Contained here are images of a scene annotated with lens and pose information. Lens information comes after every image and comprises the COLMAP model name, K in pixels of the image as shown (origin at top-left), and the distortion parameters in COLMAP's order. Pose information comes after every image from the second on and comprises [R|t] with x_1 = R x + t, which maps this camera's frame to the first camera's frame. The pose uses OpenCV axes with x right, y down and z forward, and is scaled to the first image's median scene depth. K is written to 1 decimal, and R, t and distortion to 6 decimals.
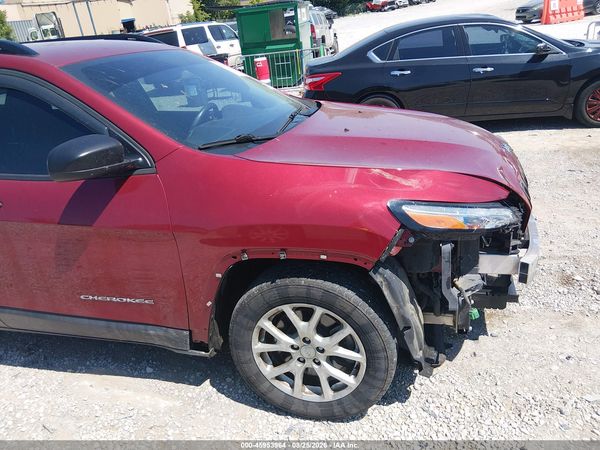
lens RADIAL K [[465.3, 0, 300.0], [0, 465.3, 225.0], [0, 0, 1]] dist [0.060253, -0.118536]
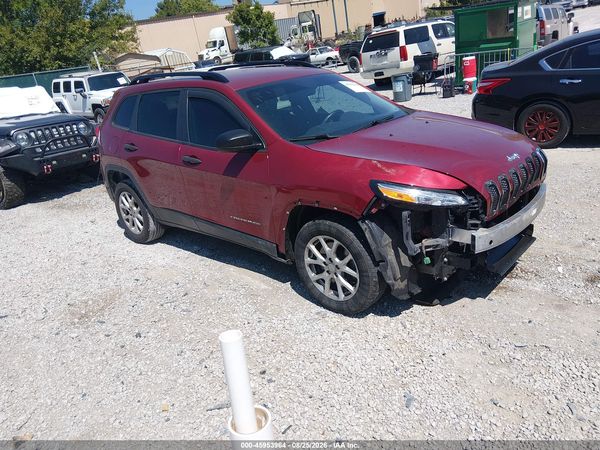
lens RADIAL K [[468.1, 0, 300.0], [0, 468.1, 225.0], [0, 0, 1]] dist [-0.009869, -0.010200]
pose [[0.880464, 0.157938, -0.447033, 0.623960], [-0.147610, 0.987338, 0.058100, 0.041704], [0.450548, 0.014831, 0.892629, -0.526147]]
